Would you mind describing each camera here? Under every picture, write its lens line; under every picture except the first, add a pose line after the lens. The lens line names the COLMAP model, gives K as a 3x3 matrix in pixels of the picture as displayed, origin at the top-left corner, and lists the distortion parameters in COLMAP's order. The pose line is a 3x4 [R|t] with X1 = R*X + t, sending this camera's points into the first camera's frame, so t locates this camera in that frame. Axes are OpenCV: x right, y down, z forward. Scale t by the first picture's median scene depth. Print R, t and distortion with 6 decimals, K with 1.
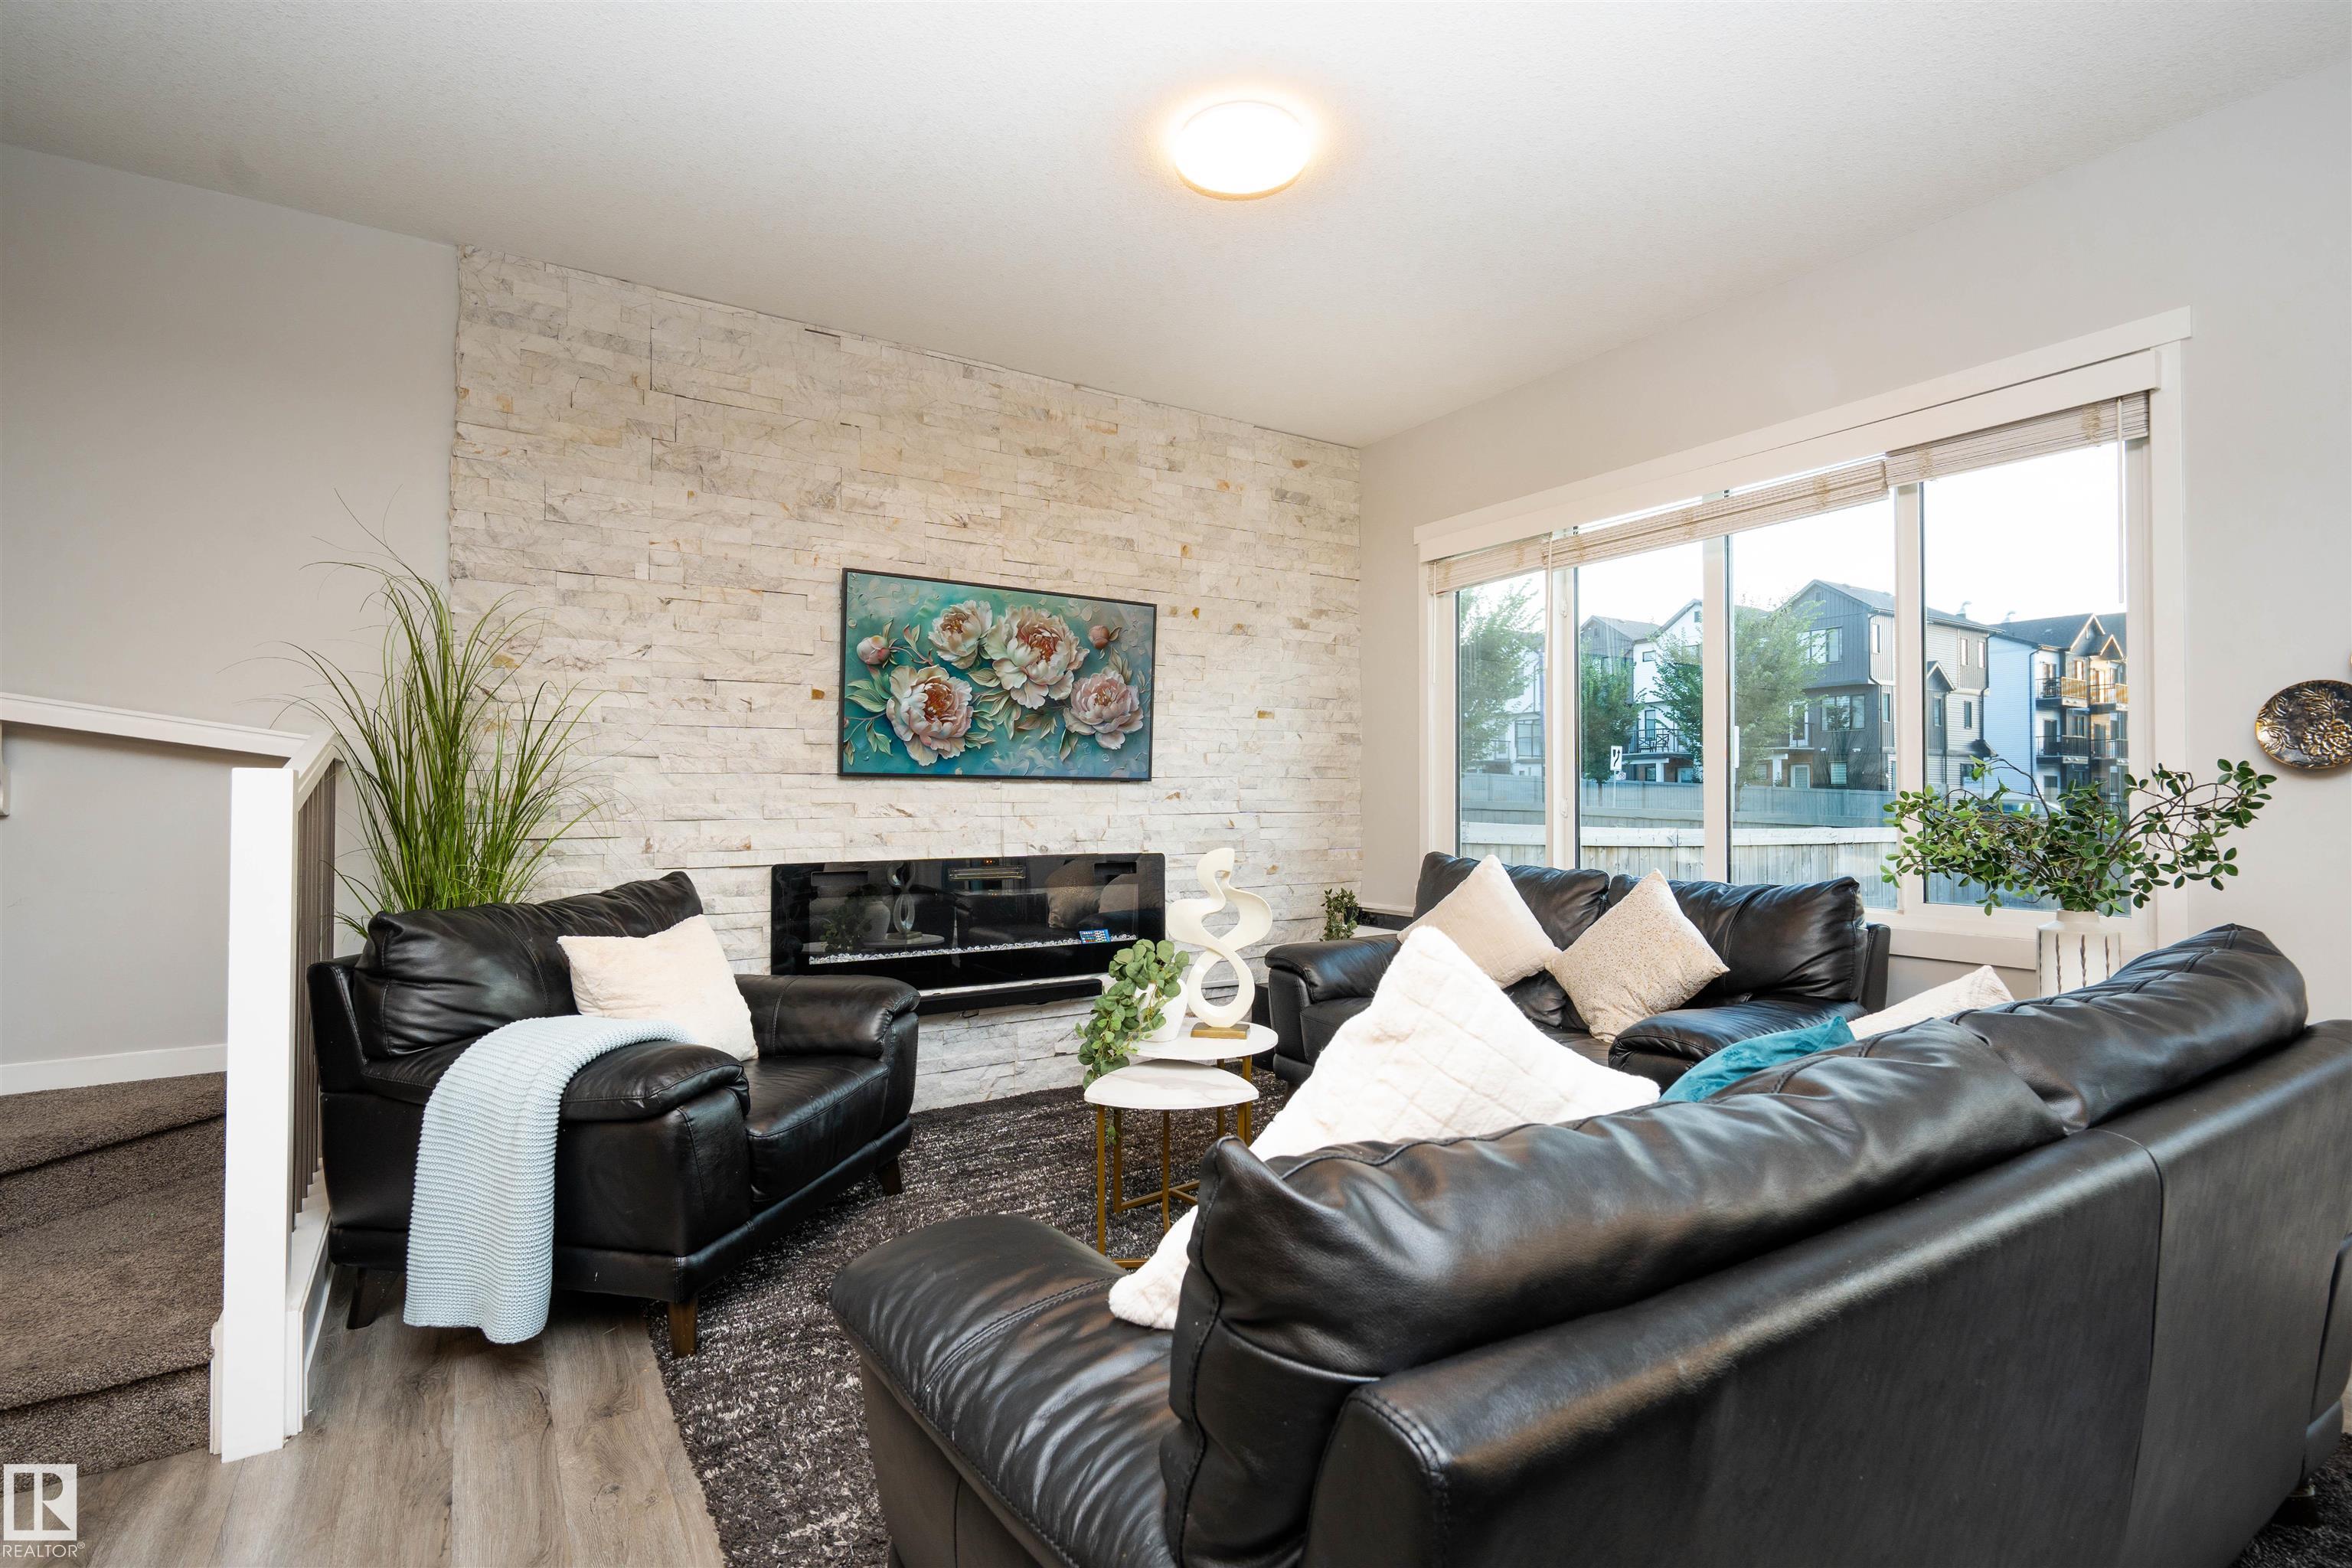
lens RADIAL K [[1084.4, 0, 1149.3], [0, 1084.4, 780.5], [0, 0, 1]] dist [-0.009512, 0.003914]
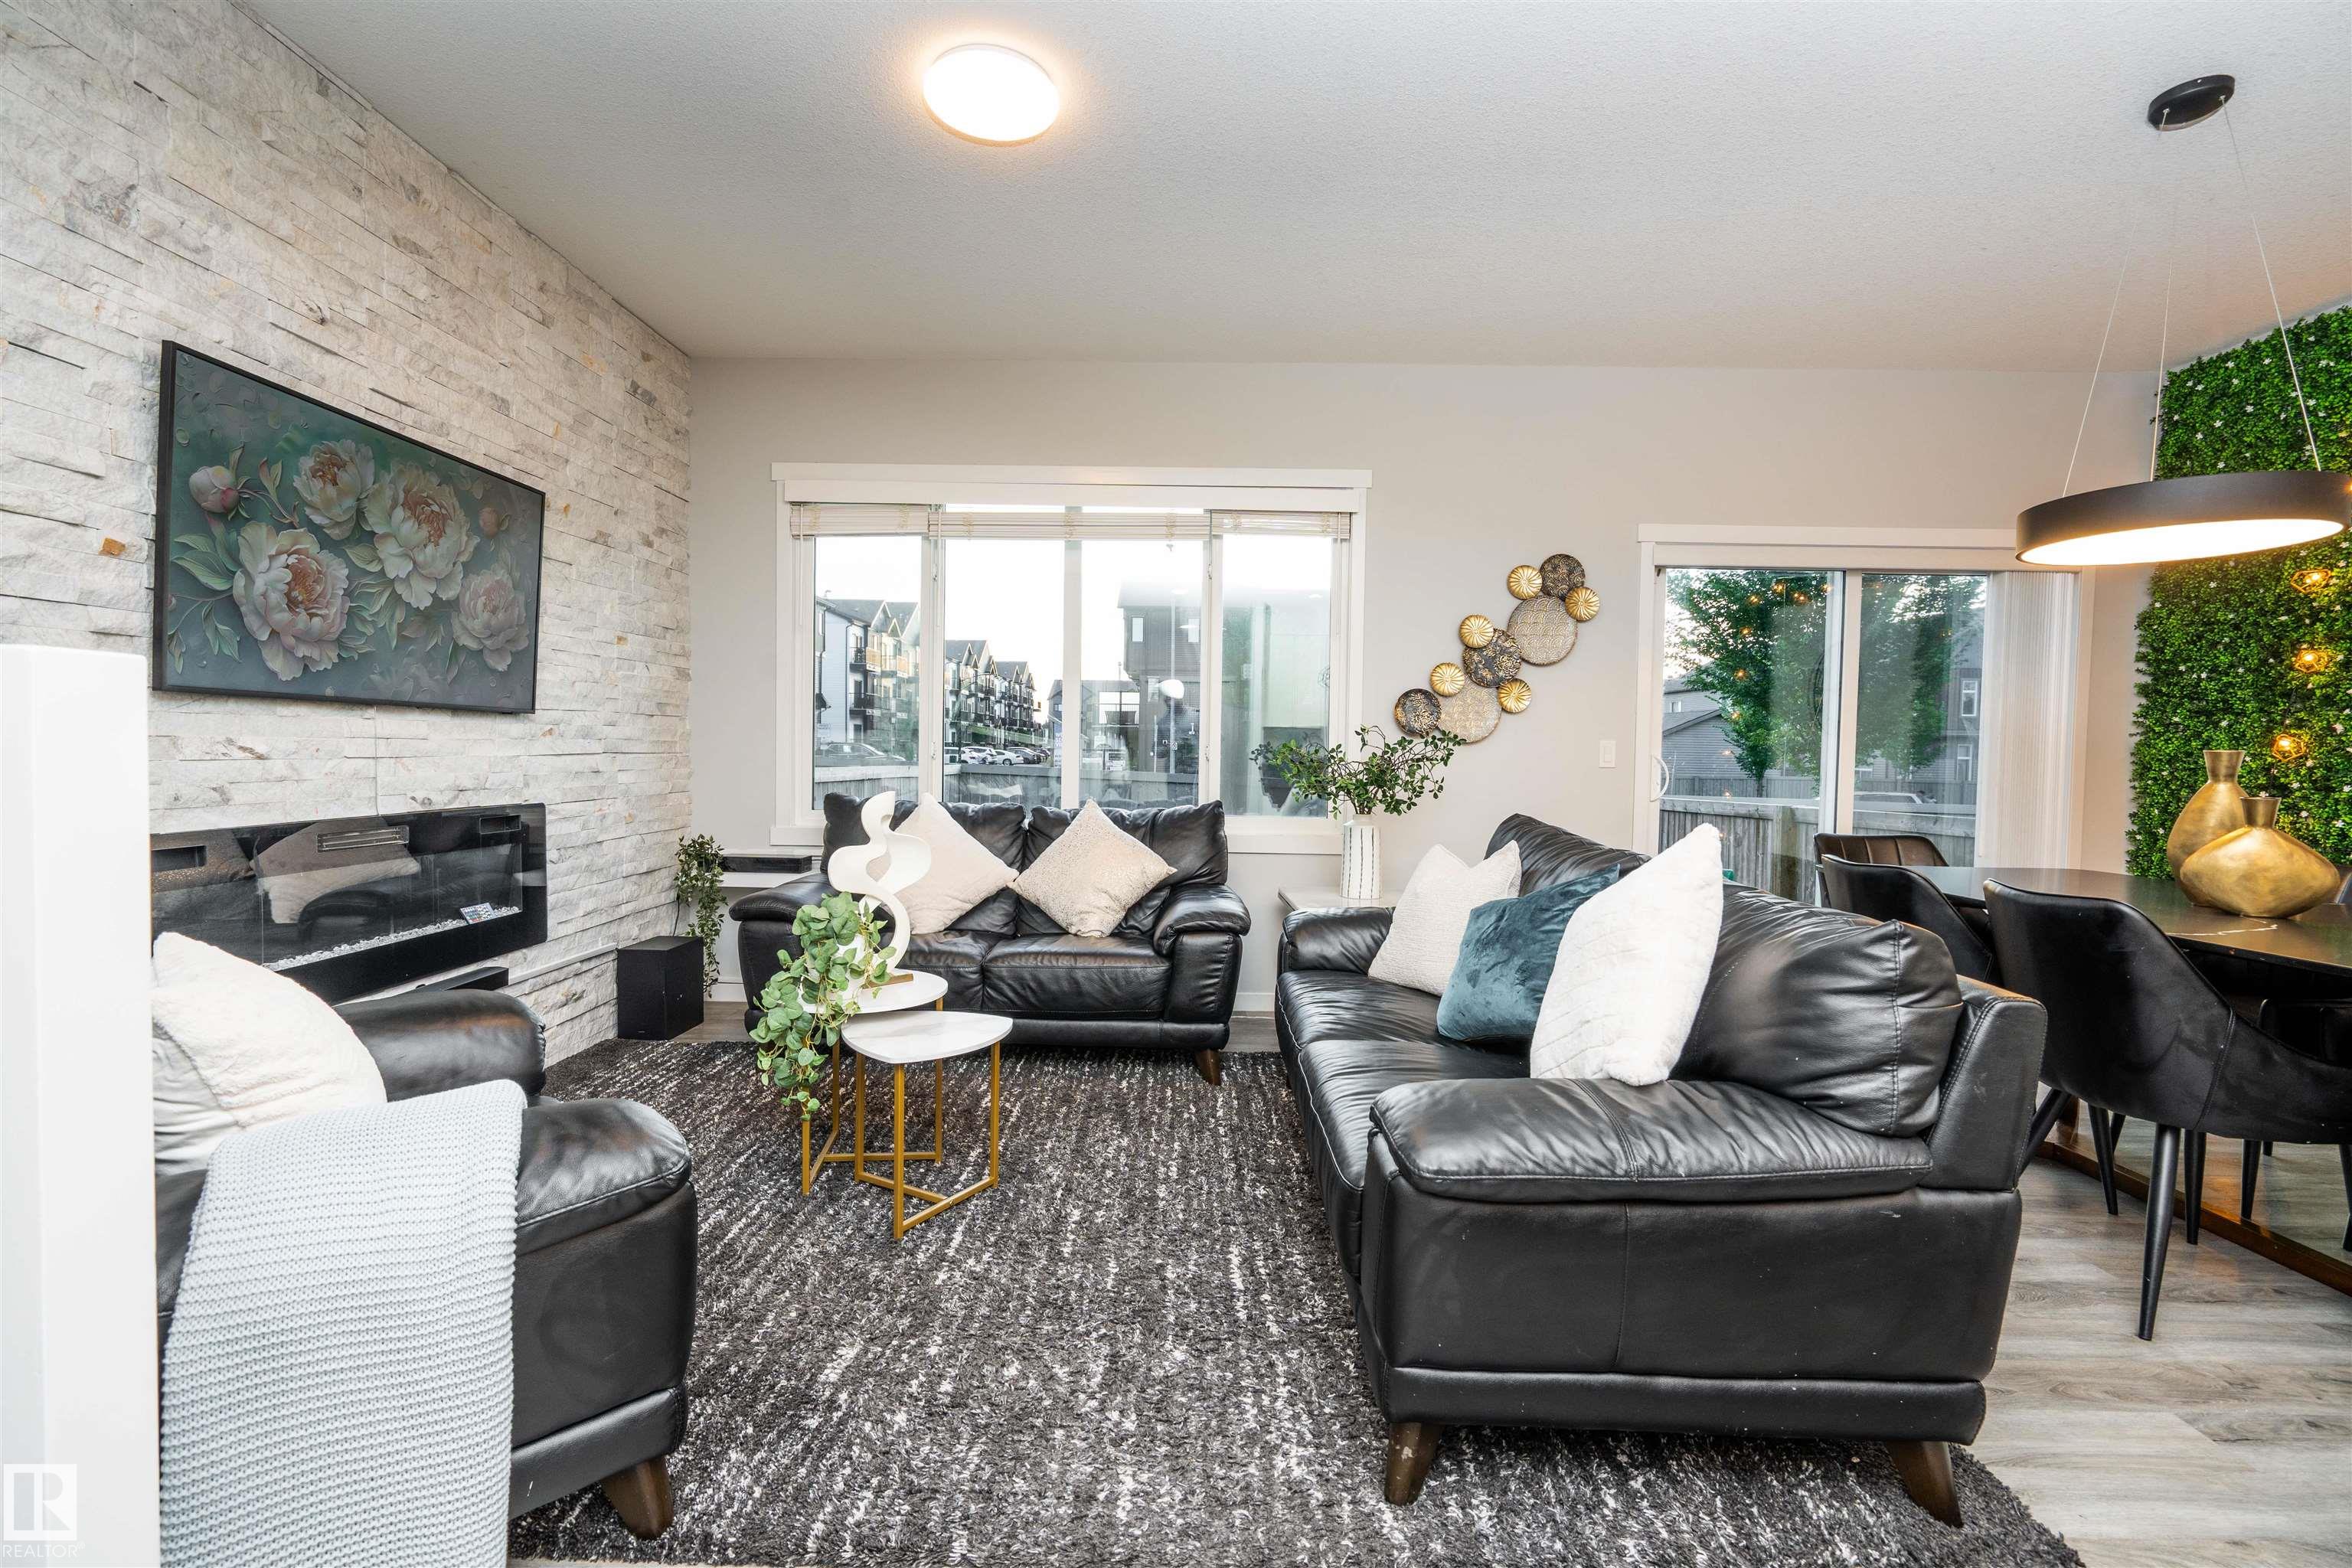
lens RADIAL K [[1084.4, 0, 1130.7], [0, 1084.4, 783.4], [0, 0, 1]] dist [-0.009512, 0.003914]
pose [[0.552163, -0.017460, 0.833553, -0.446379], [-0.032401, 0.998576, 0.042379, 0.004133], [-0.833106, -0.050408, 0.550811, 0.200712]]
